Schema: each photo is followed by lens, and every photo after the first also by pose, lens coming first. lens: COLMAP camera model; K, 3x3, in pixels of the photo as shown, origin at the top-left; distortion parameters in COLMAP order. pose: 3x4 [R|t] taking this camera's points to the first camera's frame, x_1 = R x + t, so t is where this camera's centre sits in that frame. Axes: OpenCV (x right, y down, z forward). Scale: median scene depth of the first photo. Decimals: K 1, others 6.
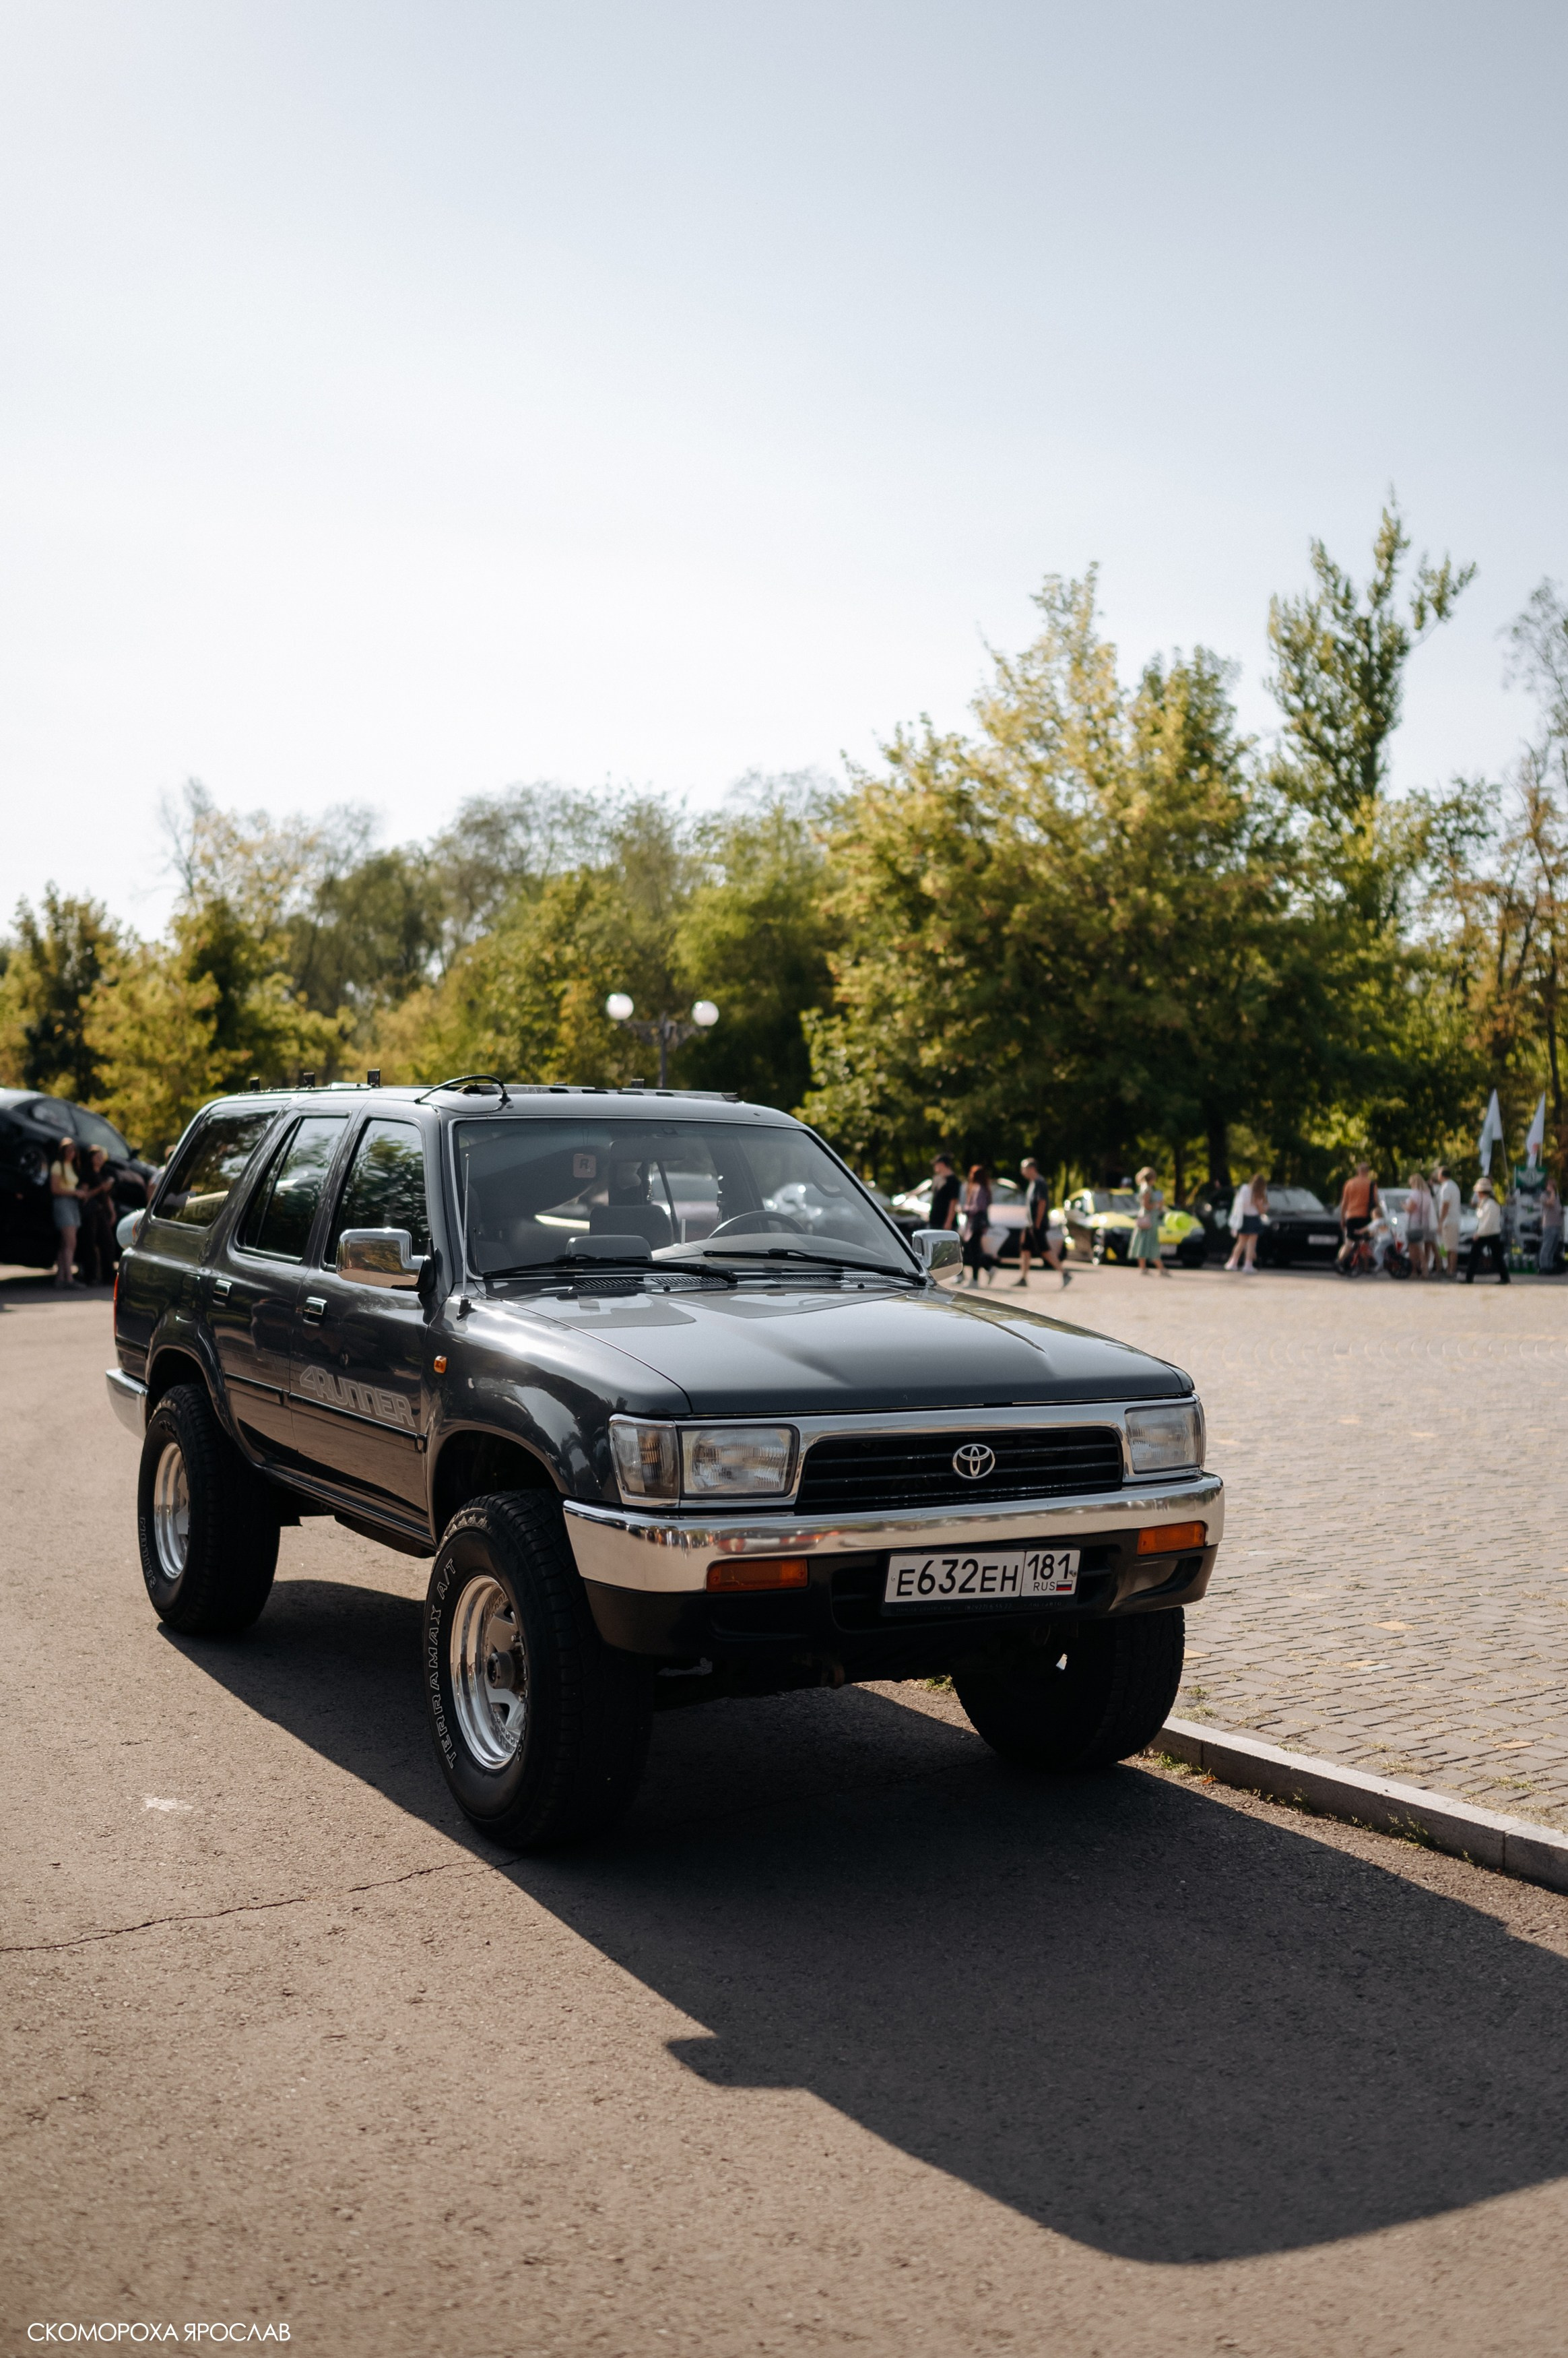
lens RADIAL K [[2336.8, 0, 784.0], [0, 2336.8, 1179.0], [0, 0, 1]] dist [-0.054974, -0.002281]
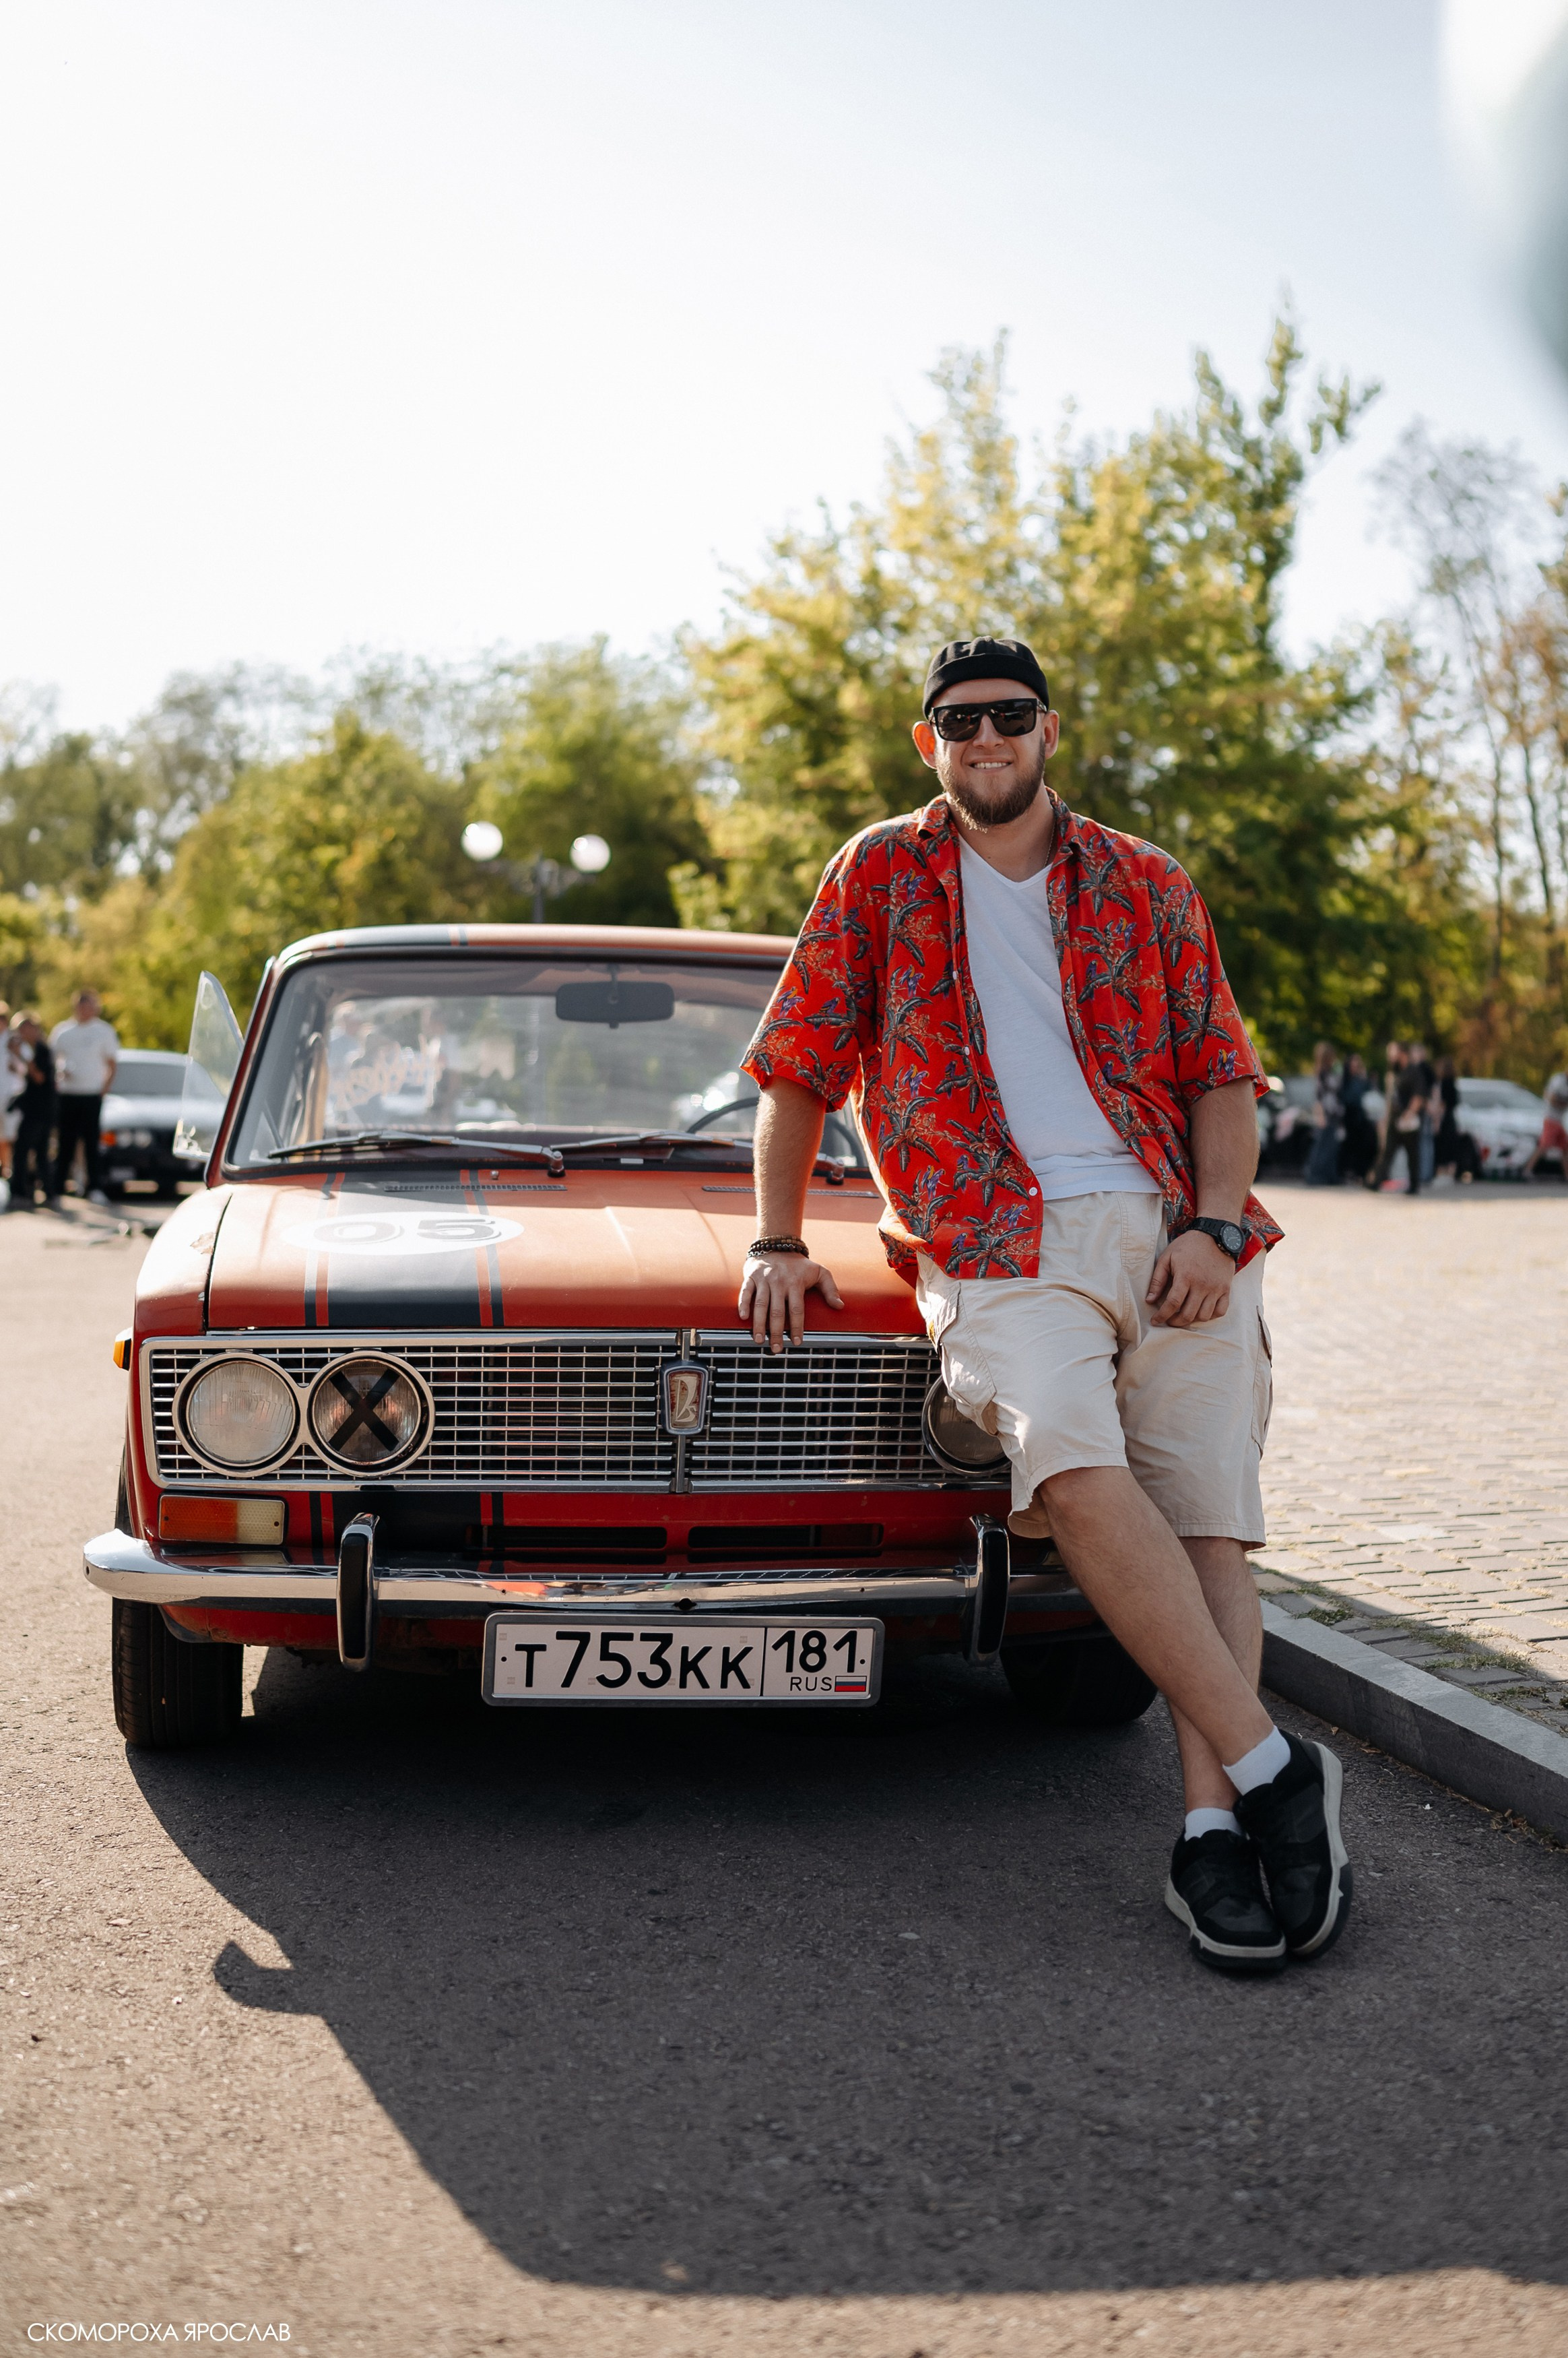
lens RADIAL K [[2423.0, 0, 820.2], [0, 2423.0, 1174.8], [0, 0, 1]] dist [-0.042480, 0.004001]
pose [[0.990728, -0.012806, 0.135255, -0.038424], [0.008745, 0.999494, 0.030574, 0.005355], [-0.135578, -0.029108, 0.990339, 0.121820]]
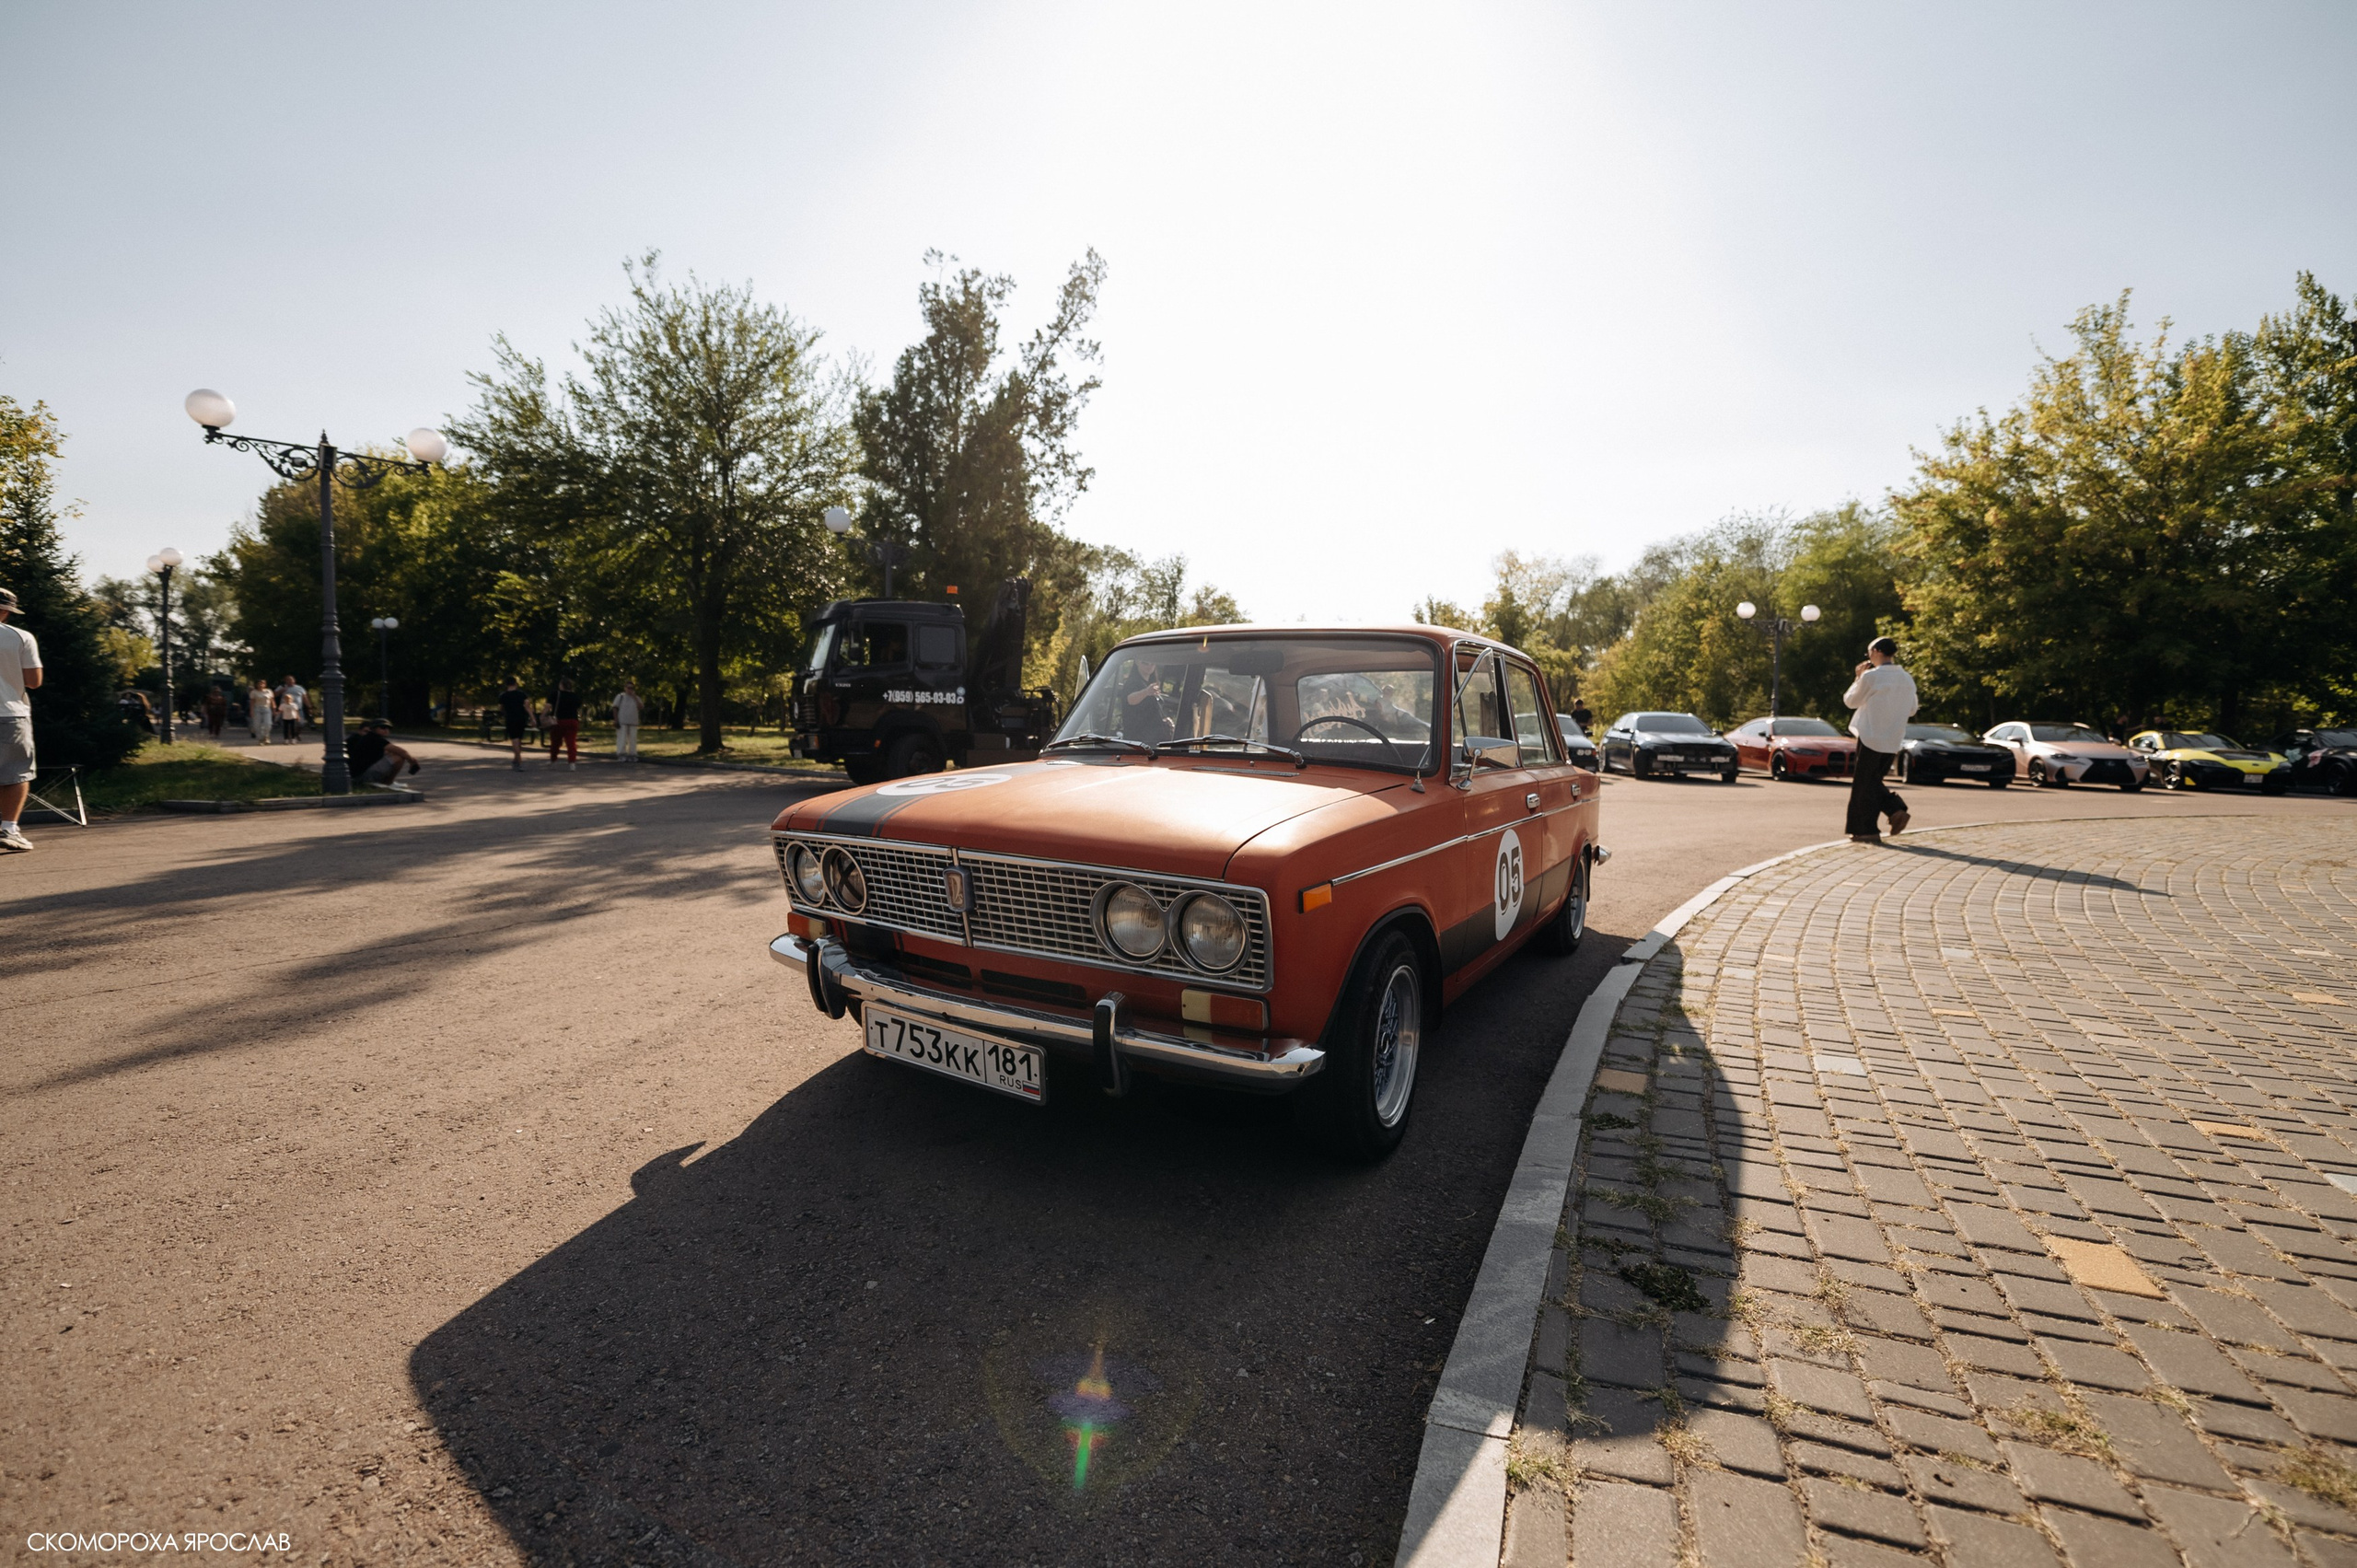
lens RADIAL K [[1004.8, 0, 1178.5], [0, 1004.8, 784.0], [0, 0, 1]] dist [-0.022673, 0.000713]
pose [[0.840248, 0.024906, -0.541630, -0.014893], [-0.001744, 0.999063, 0.043235, 0.006224], [0.542200, -0.035383, 0.839504, 0.142979]]
